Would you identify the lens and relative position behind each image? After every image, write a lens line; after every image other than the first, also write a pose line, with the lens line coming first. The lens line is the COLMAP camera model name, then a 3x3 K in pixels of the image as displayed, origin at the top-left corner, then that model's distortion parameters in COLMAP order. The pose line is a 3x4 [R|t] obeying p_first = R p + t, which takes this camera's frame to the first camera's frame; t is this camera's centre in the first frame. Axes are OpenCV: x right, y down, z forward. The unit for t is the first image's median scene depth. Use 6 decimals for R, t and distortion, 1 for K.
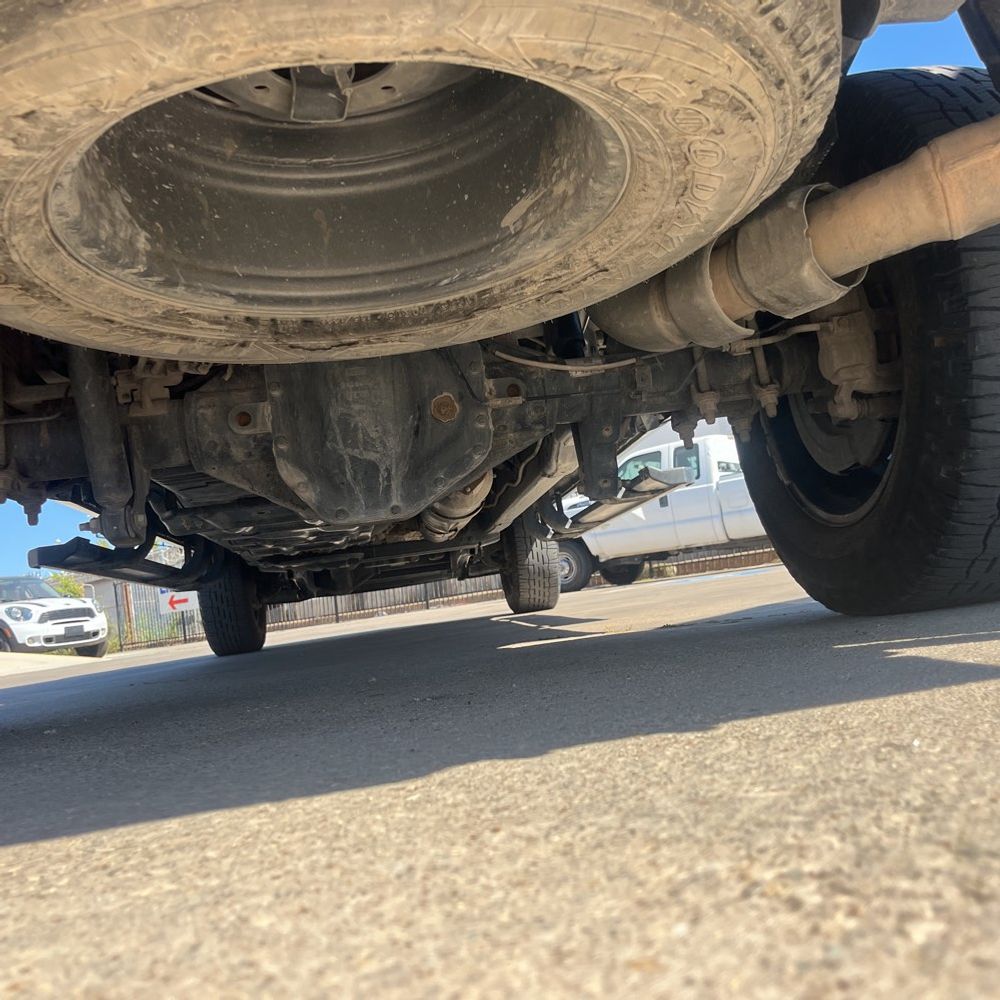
lens RADIAL K [[1014.8, 0, 496.8], [0, 1014.8, 504.8], [0, 0, 1]] dist [0.024852, 0.000000]
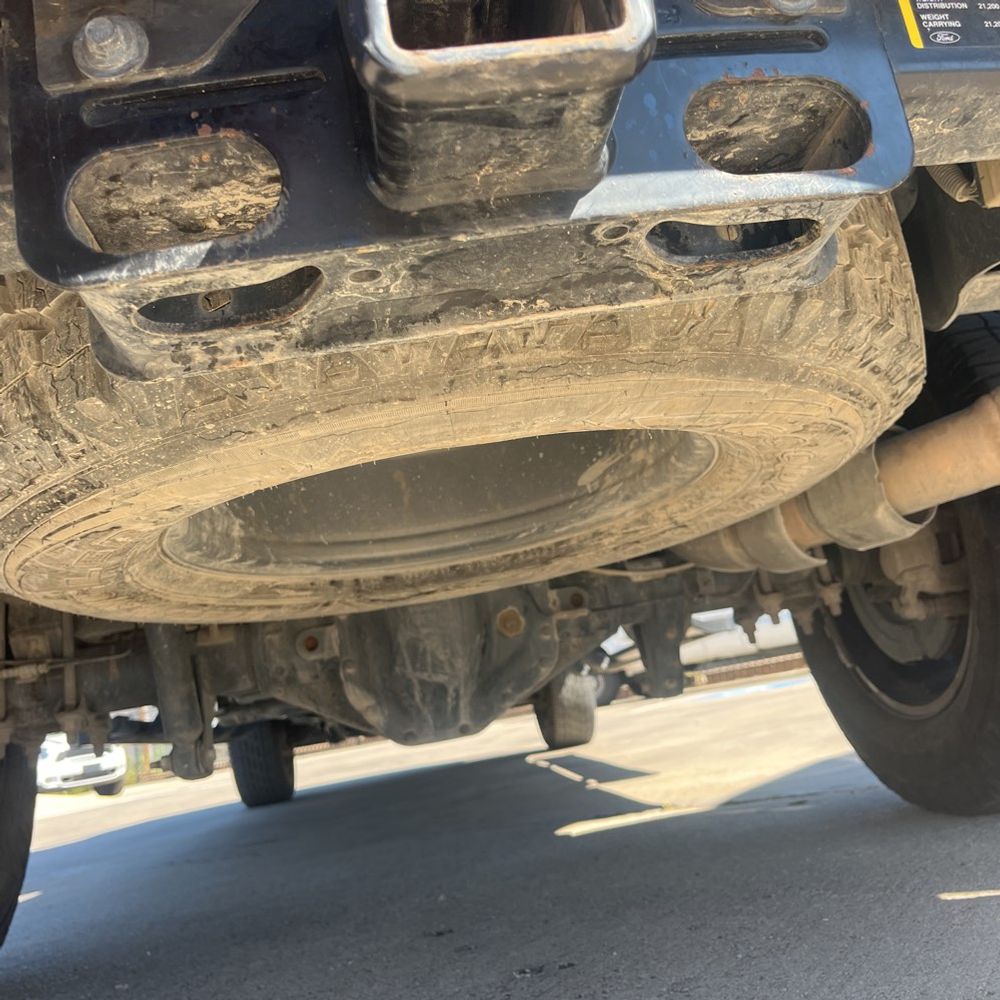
lens RADIAL K [[1014.8, 0, 503.6], [0, 1014.8, 492.6], [0, 0, 1]] dist [0.024852, 0.000000]
pose [[0.999051, -0.042311, -0.010346, -0.058231], [0.040661, 0.991096, -0.126785, -0.133904], [0.015619, 0.126244, 0.991876, -0.014475]]
